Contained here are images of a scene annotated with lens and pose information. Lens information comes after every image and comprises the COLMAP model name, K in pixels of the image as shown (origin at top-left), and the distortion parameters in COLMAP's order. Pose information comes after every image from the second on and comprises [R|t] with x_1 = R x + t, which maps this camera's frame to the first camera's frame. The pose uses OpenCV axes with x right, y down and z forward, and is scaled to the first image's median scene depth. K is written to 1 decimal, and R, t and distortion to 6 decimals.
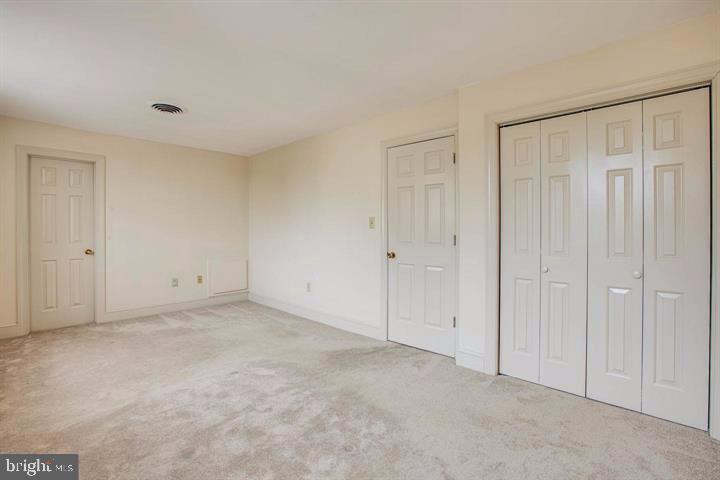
lens RADIAL K [[324.4, 0, 359.4], [0, 324.4, 234.6], [0, 0, 1]] dist [-0.054536, 0.014526]
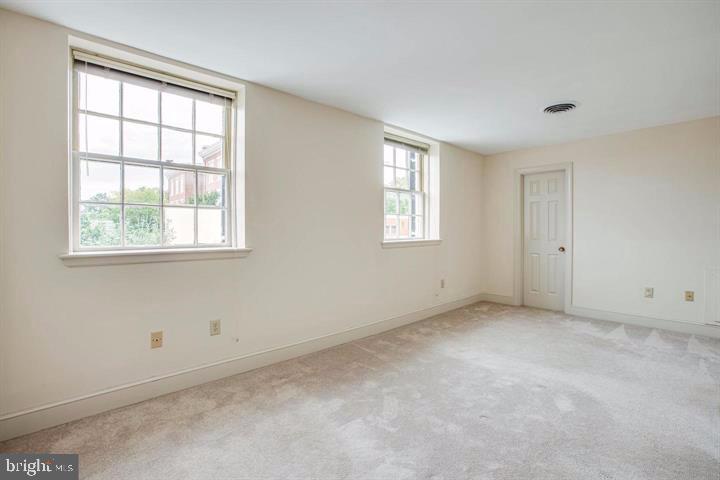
lens RADIAL K [[324.4, 0, 359.4], [0, 324.4, 234.6], [0, 0, 1]] dist [-0.054536, 0.014526]
pose [[-0.076098, 0.012263, -0.997025, 0.461432], [-0.015501, 0.999789, 0.013480, -0.001736], [0.996980, 0.016481, -0.075892, 0.470688]]
